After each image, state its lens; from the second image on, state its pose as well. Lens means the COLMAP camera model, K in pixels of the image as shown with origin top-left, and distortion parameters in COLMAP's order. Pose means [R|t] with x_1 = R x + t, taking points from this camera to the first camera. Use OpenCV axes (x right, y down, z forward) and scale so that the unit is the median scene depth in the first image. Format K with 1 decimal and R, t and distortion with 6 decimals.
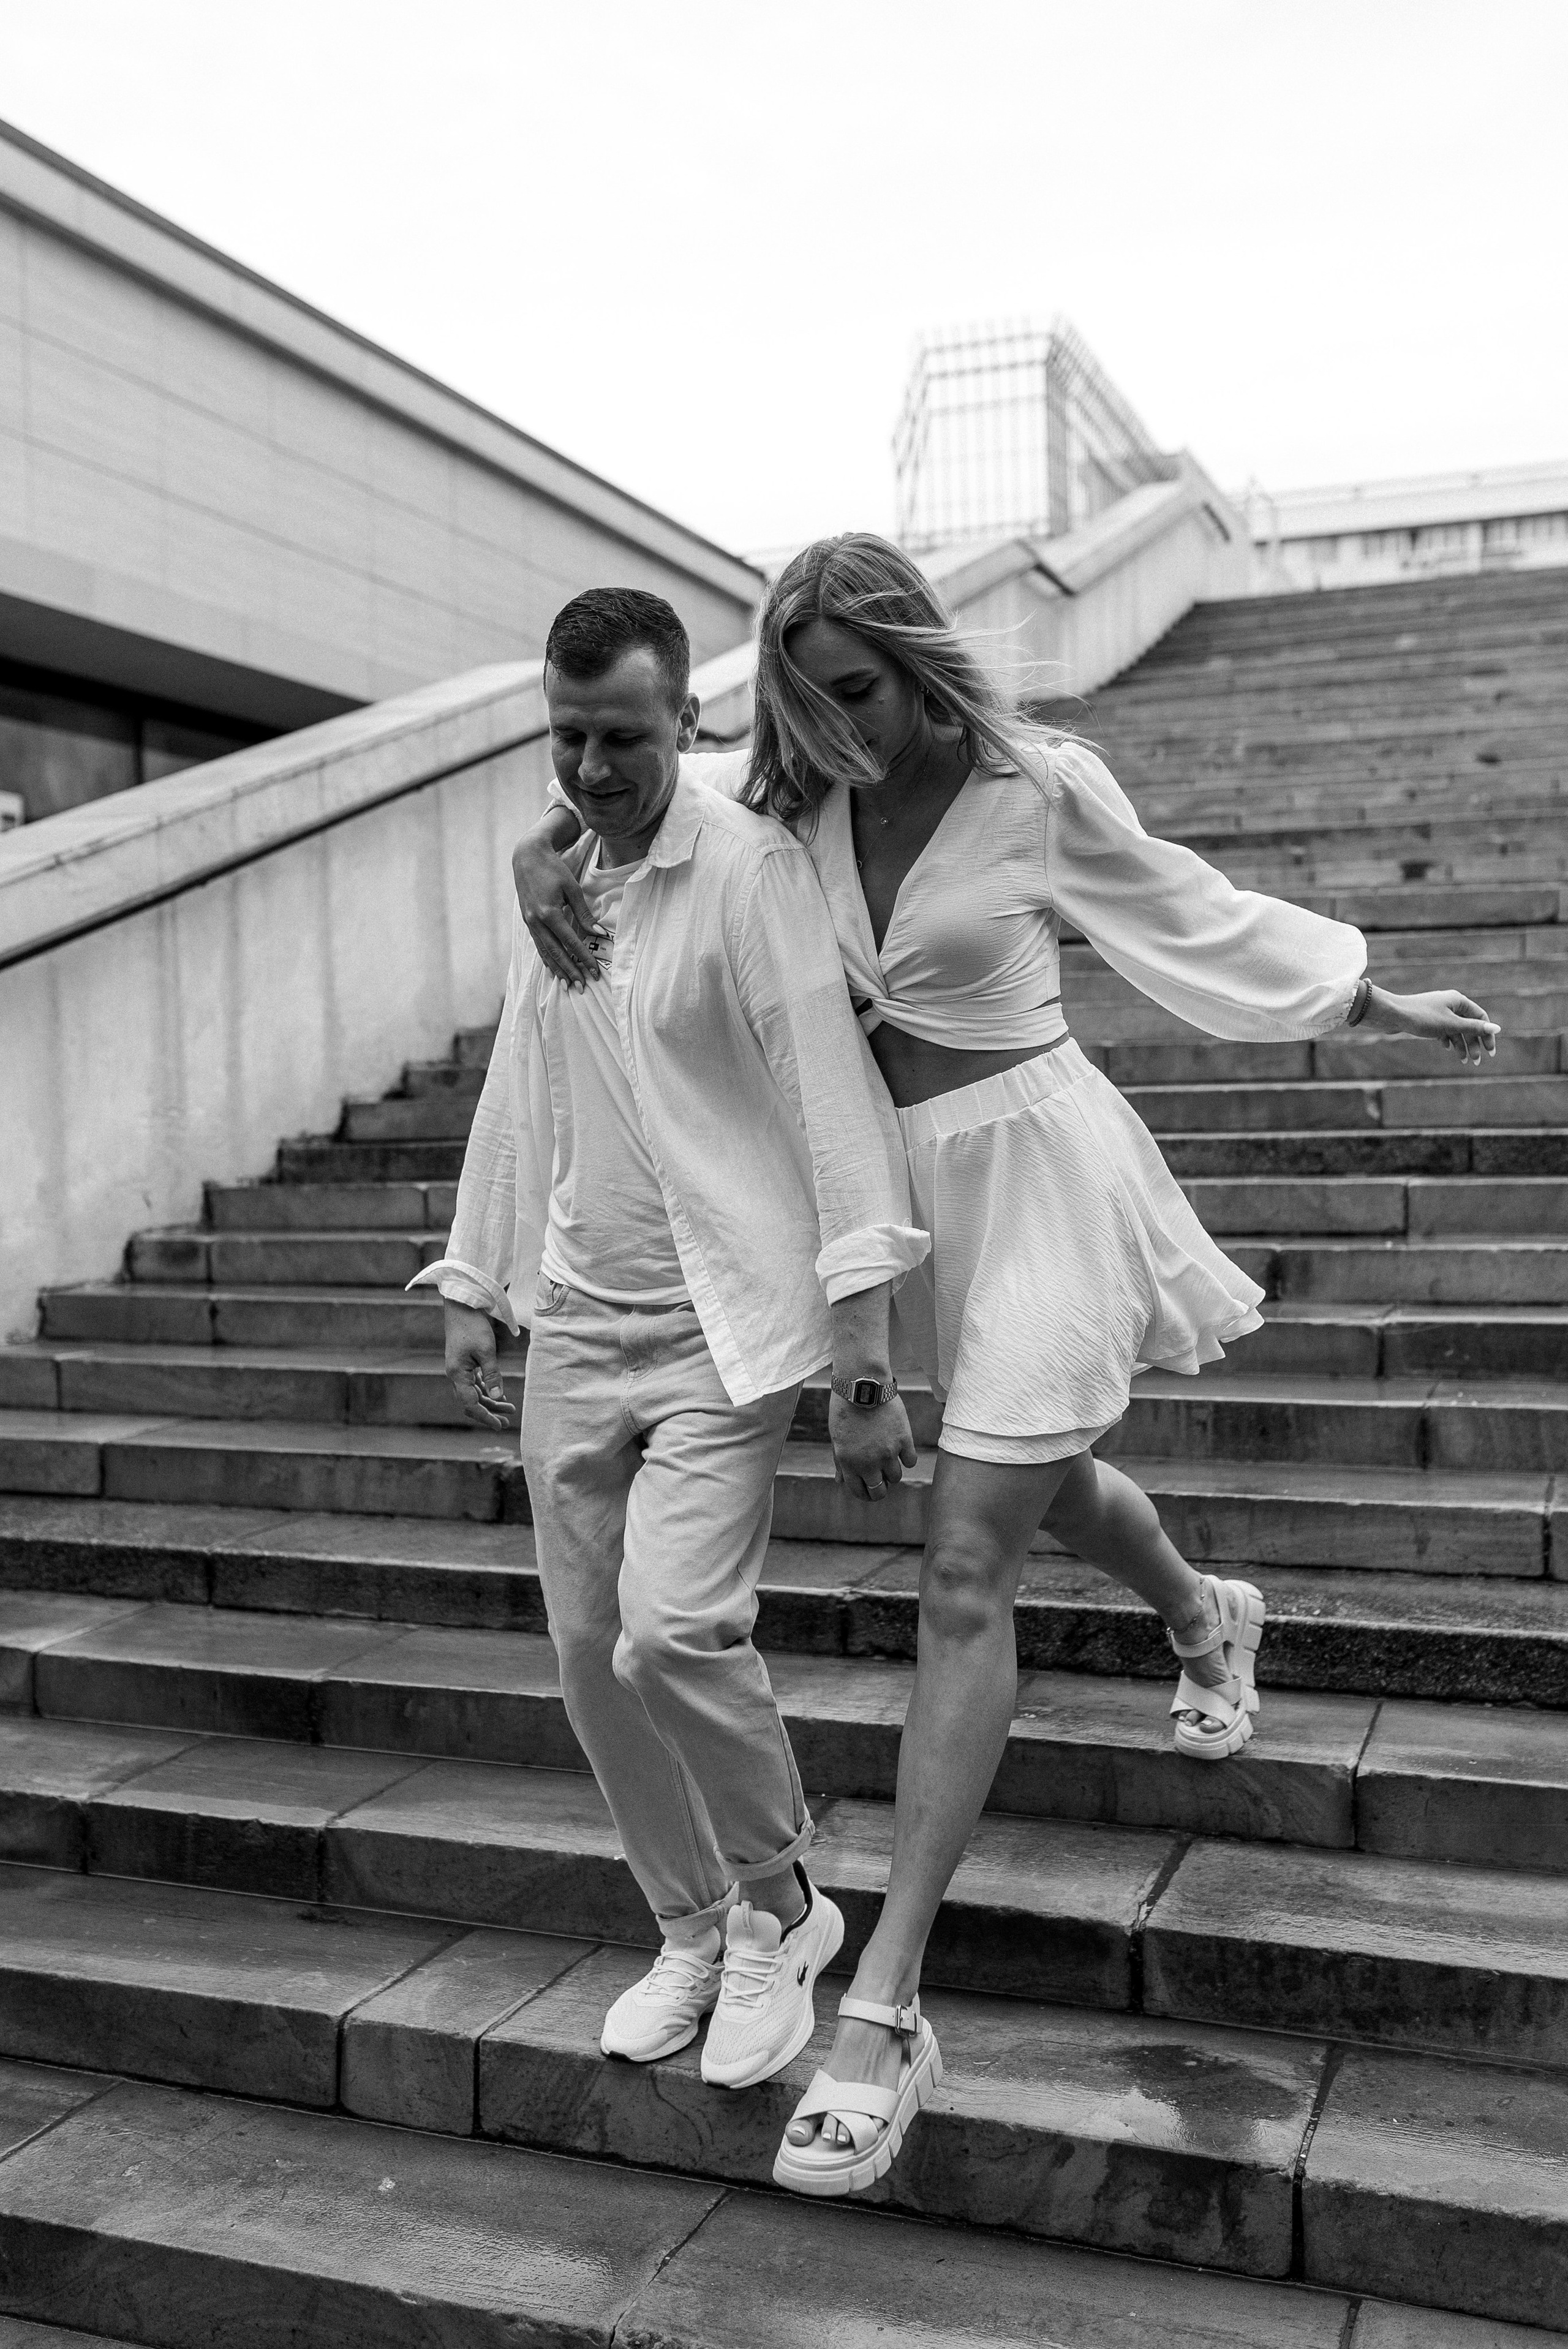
lens RADIAL K [[2228.0, 0, 791.7], [0, 2228.0, 1173.8], [0, 0, 1]] dist [0.000540, 0.007123]
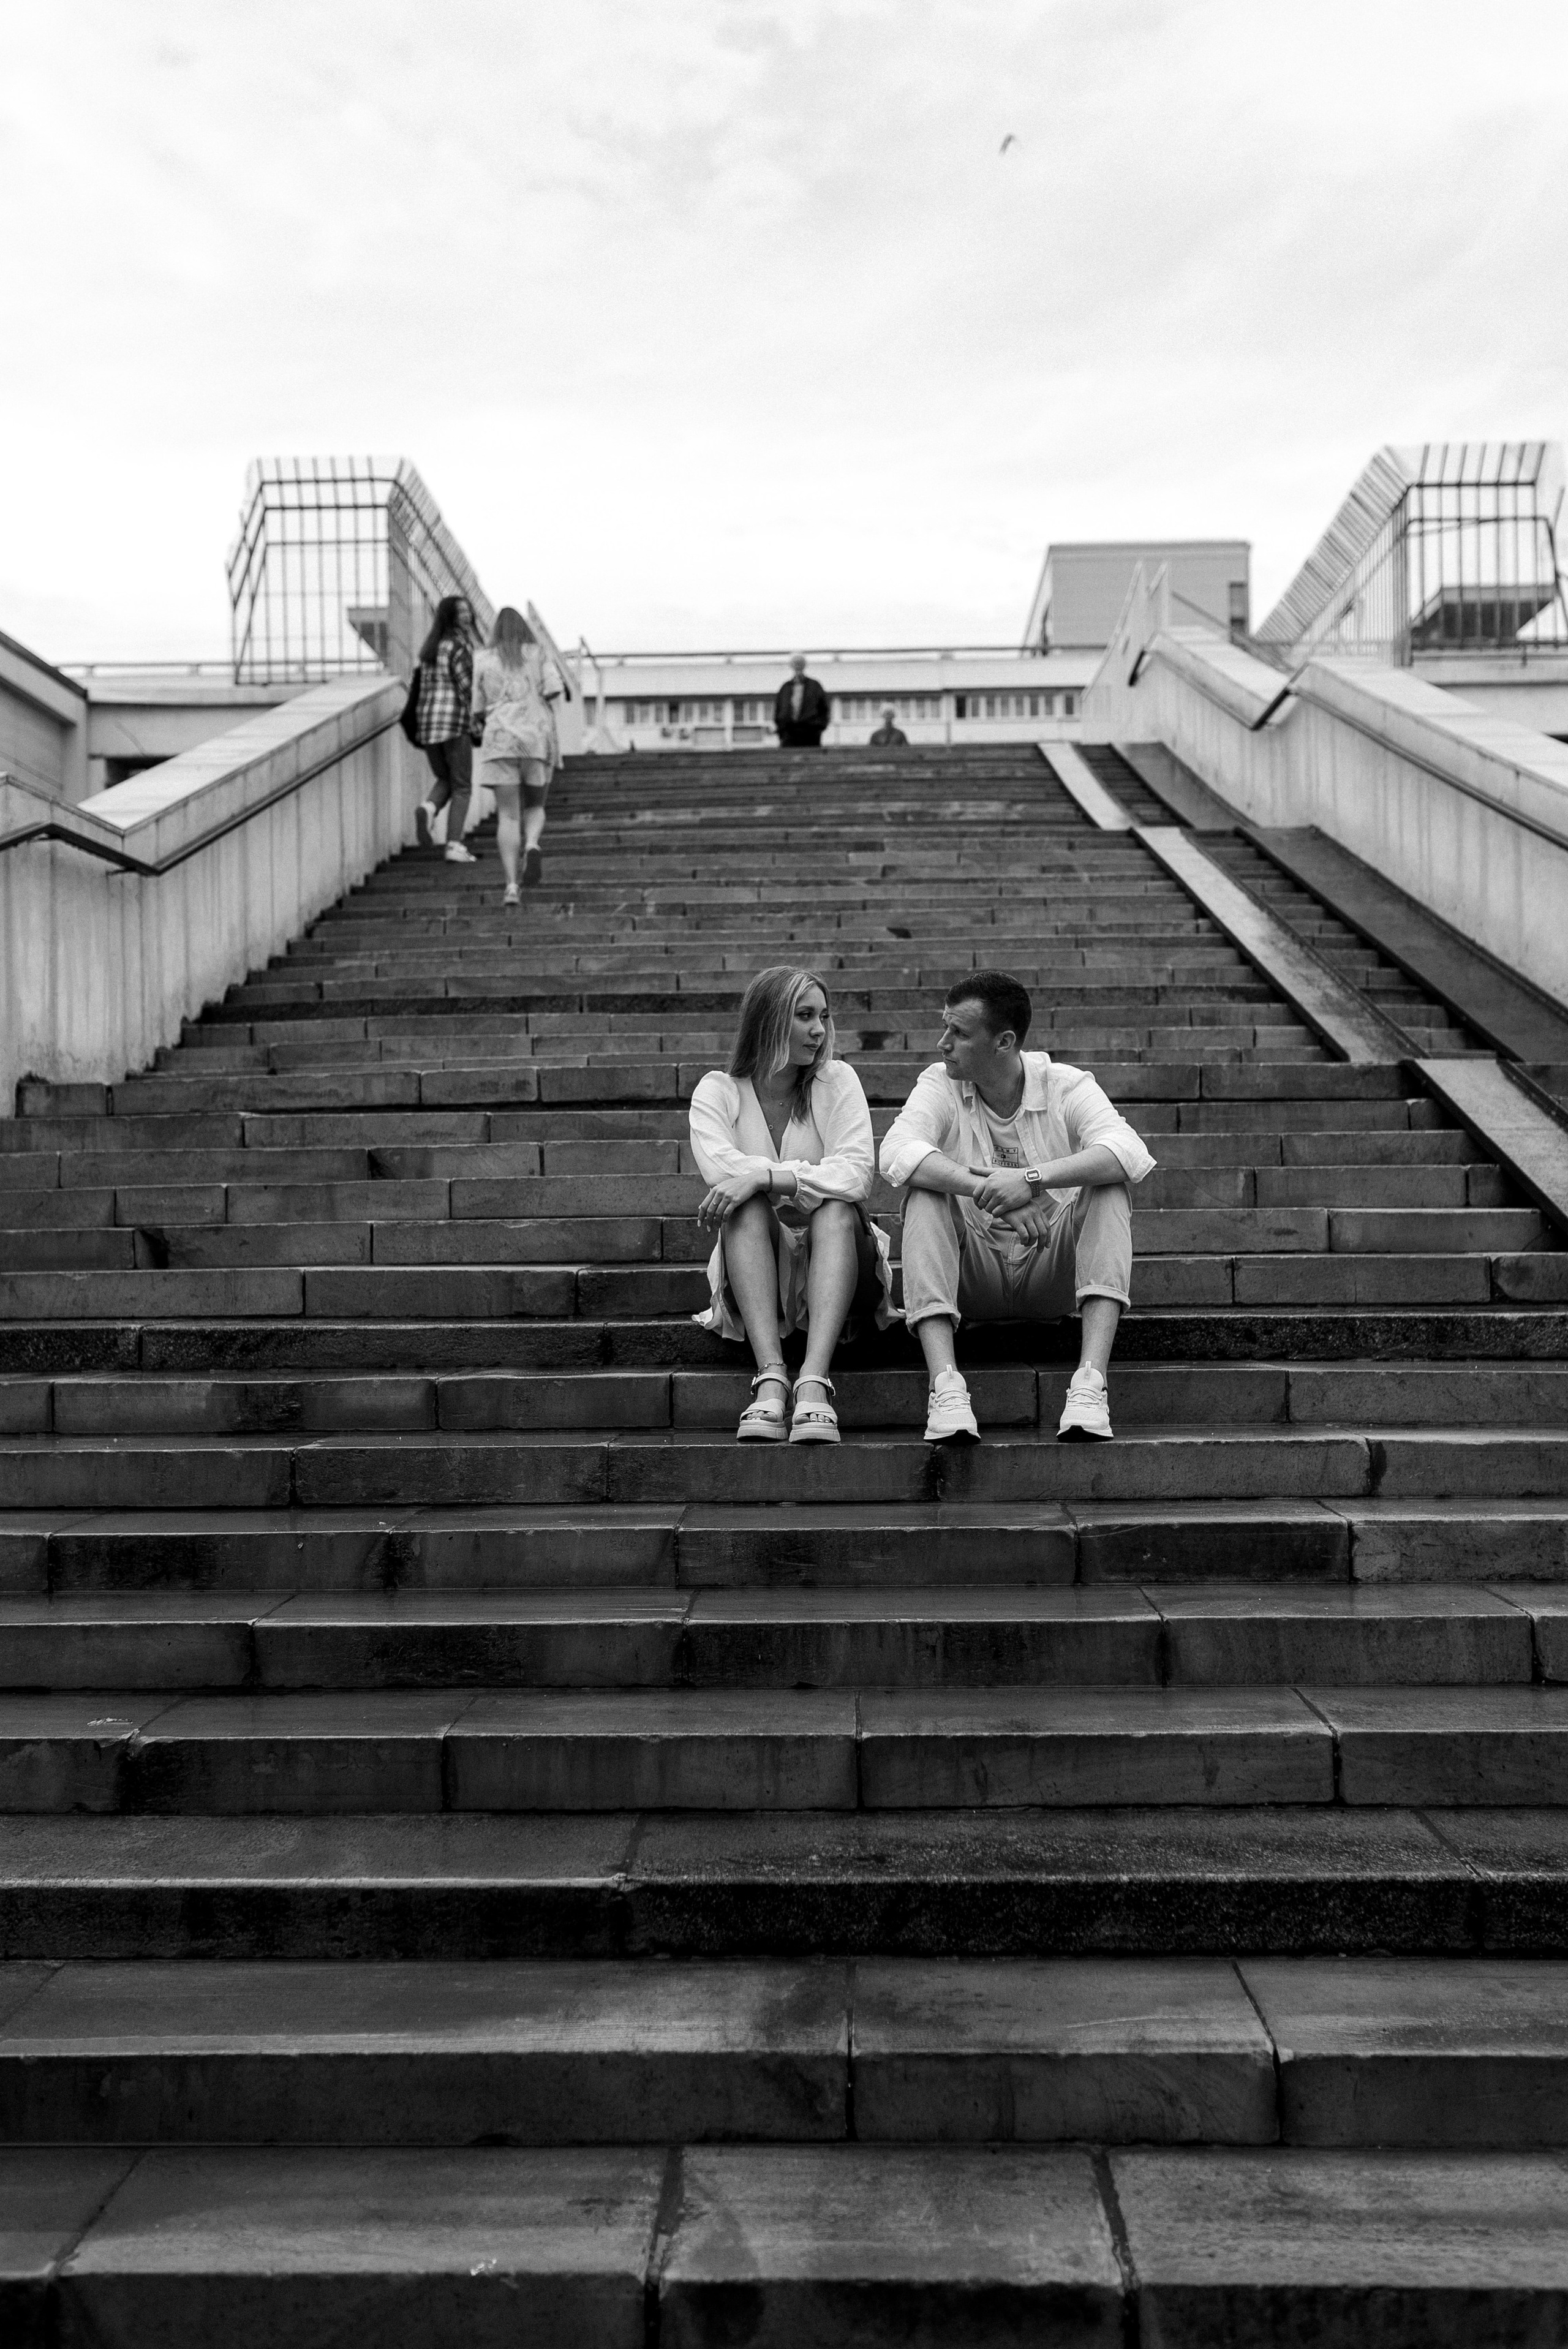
lens RADIAL K [[2228.0, 0, 791.7], [0, 2228.0, 1173.8], [0, 0, 1]] dist [0.000540, 0.007123]
pose [[0.946006, 0.014052, 0.323845, -0.197844], [0.006542, 0.998029, -0.062416, -0.030968], [-0.324084, 0.061165, 0.944049, 0.151354]]
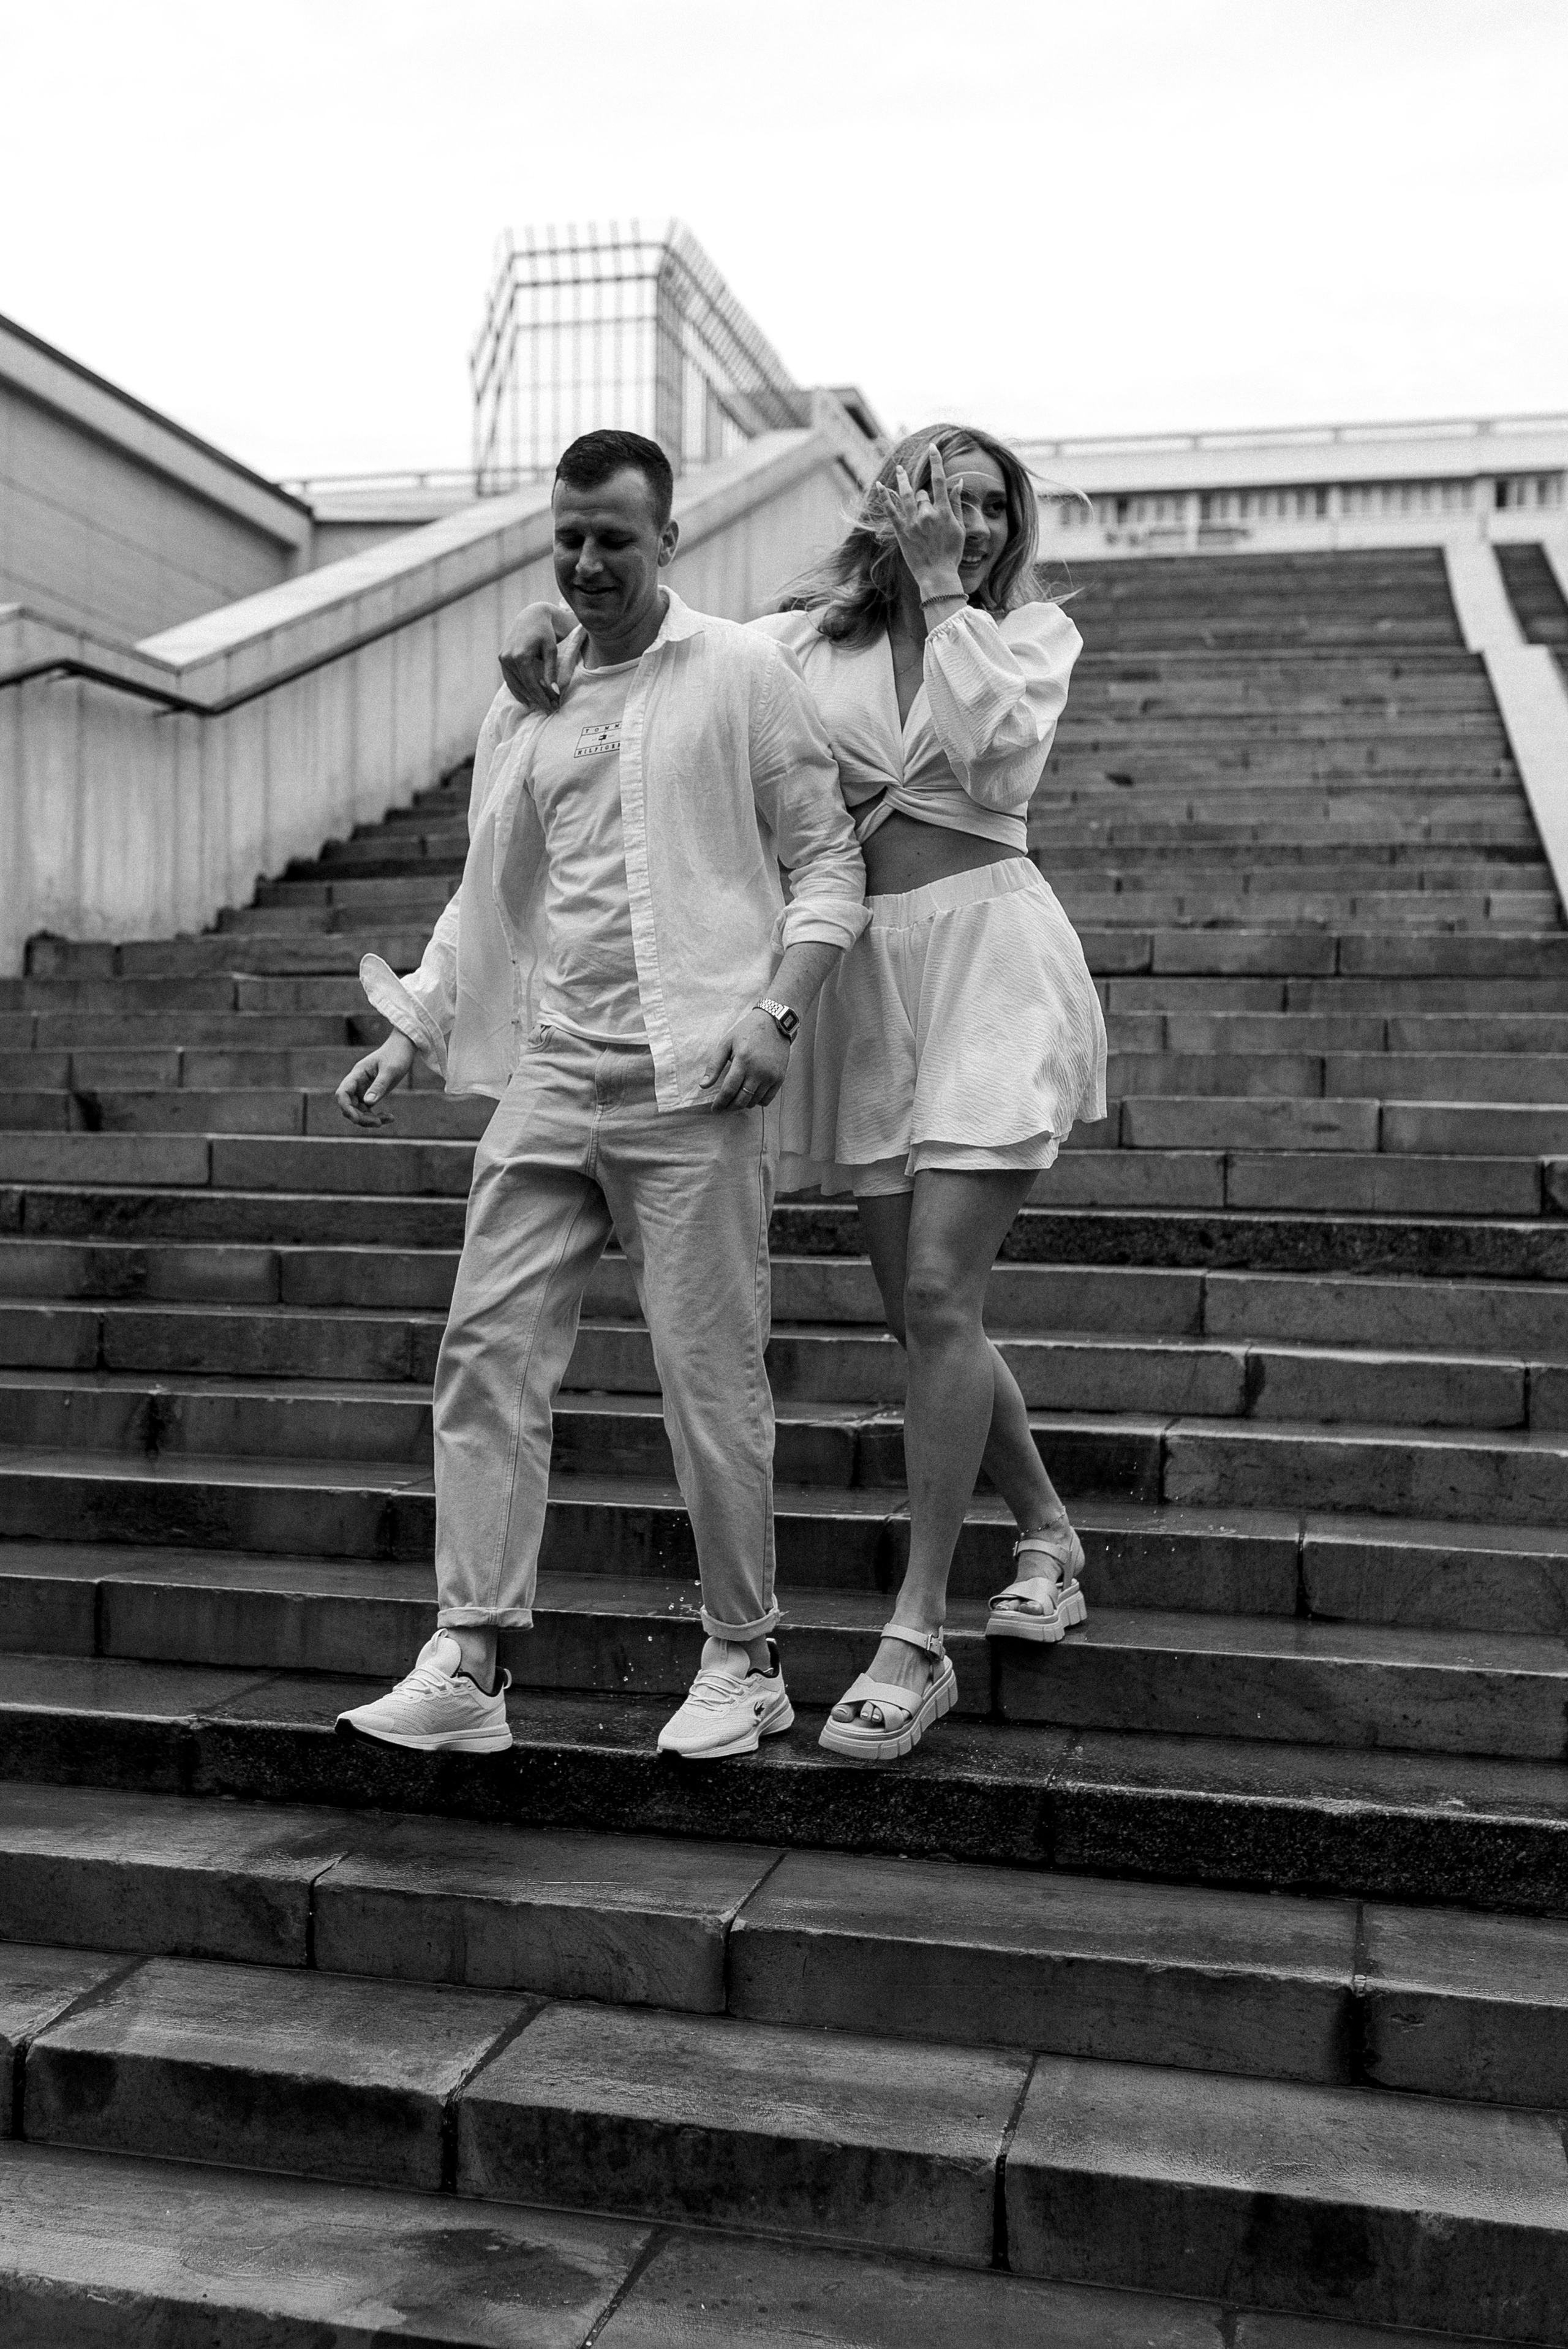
lens RADIAL K [[2745.6, 0, 606.7], [0, 2745.6, 1175.6], [0, 0, 1]] dist [0.000008, 0.007552]
pose [[0.995283, 0.034695, 0.090596, 0.080646], [-0.032298, 0.999092, -0.027790, 0.003316], [-0.091478, 0.024732, 0.995500, -0.068953]]
